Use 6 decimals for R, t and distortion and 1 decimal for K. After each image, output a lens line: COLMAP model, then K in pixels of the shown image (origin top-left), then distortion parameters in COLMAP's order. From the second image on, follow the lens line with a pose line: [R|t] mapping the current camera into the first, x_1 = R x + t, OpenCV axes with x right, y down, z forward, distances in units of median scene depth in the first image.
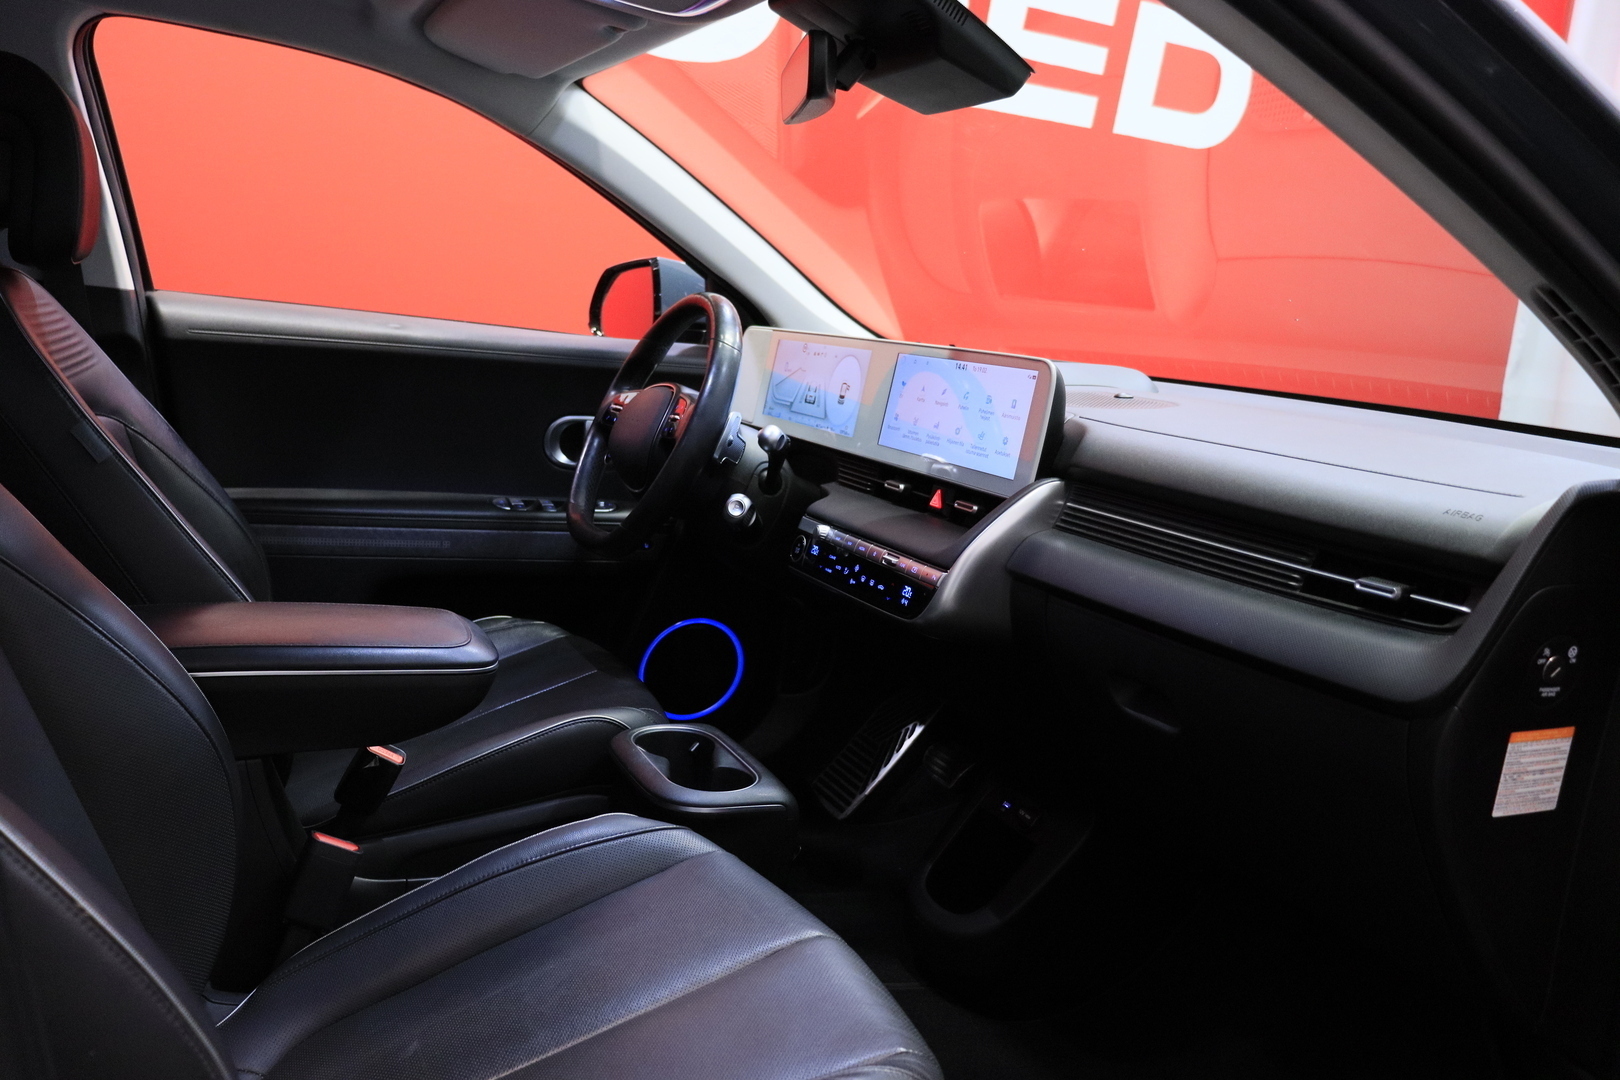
lens RADIAL K [[1353.2, 0, 810.0], [0, 1353.2, 546.7], [0, 0, 1]] dist [-0.117650, 0.030768]
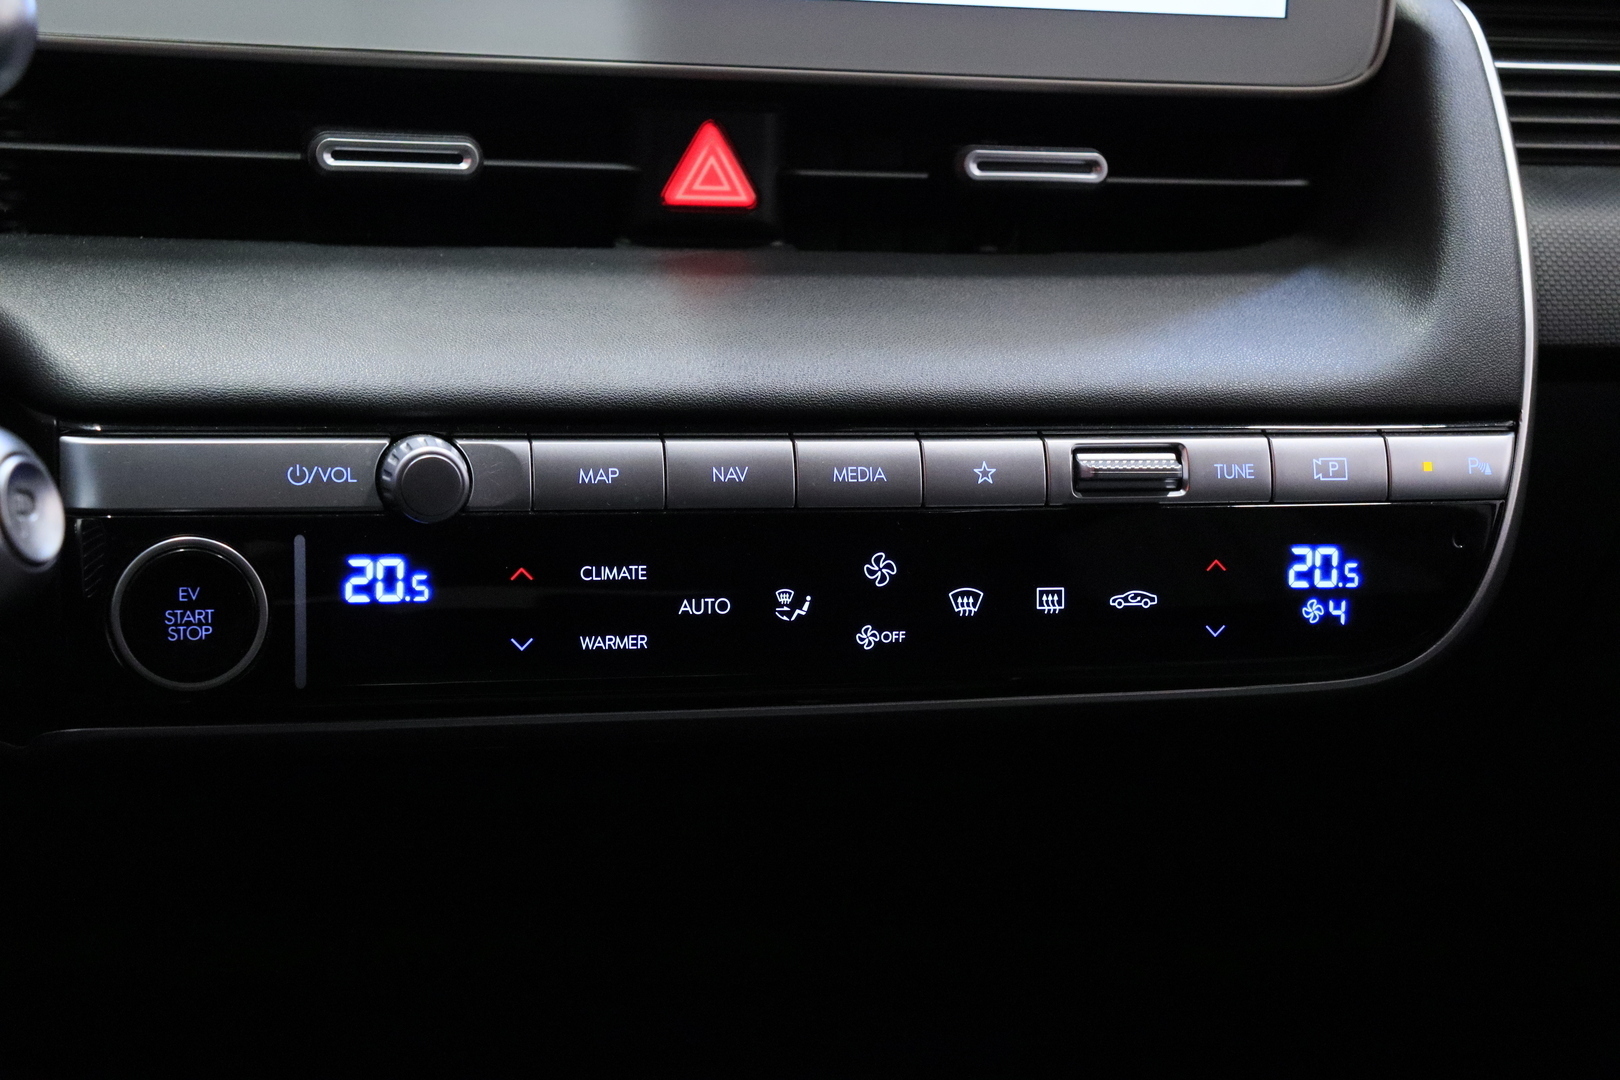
lens RADIAL K [[2910.5, 0, 806.1], [0, 2910.5, 536.1], [0, 0, 1]] dist [0.209299, 0.000000]
pose [[0.169895, -0.330747, 0.928300, -0.388022], [0.116085, 0.942154, 0.314438, -0.133439], [-0.978601, 0.054340, 0.198462, 0.918212]]
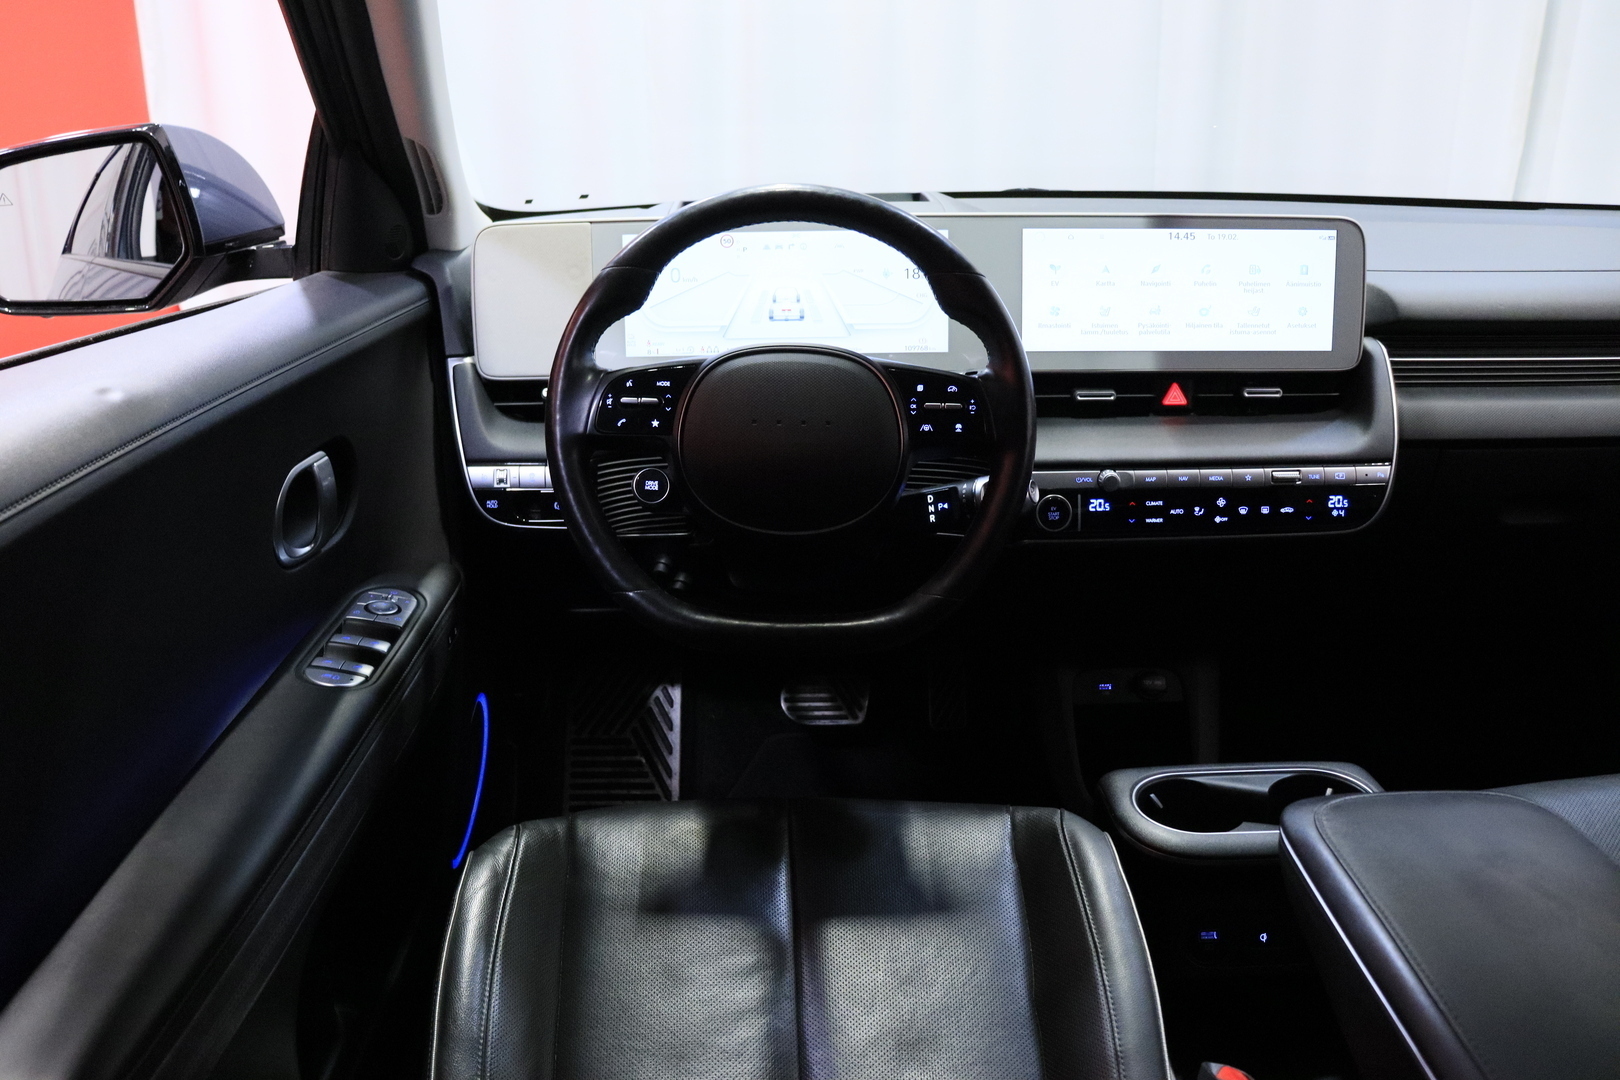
lens RADIAL K [[1353.2, 0, 812.5], [0, 1353.2, 568.1], [0, 0, 1]] dist [-0.117650, 0.030768]
pose [[0.380719, -0.404443, 0.831552, -0.763348], [0.193321, 0.914217, 0.356138, -0.289355], [-0.904256, 0.025168, 0.426248, 0.874827]]
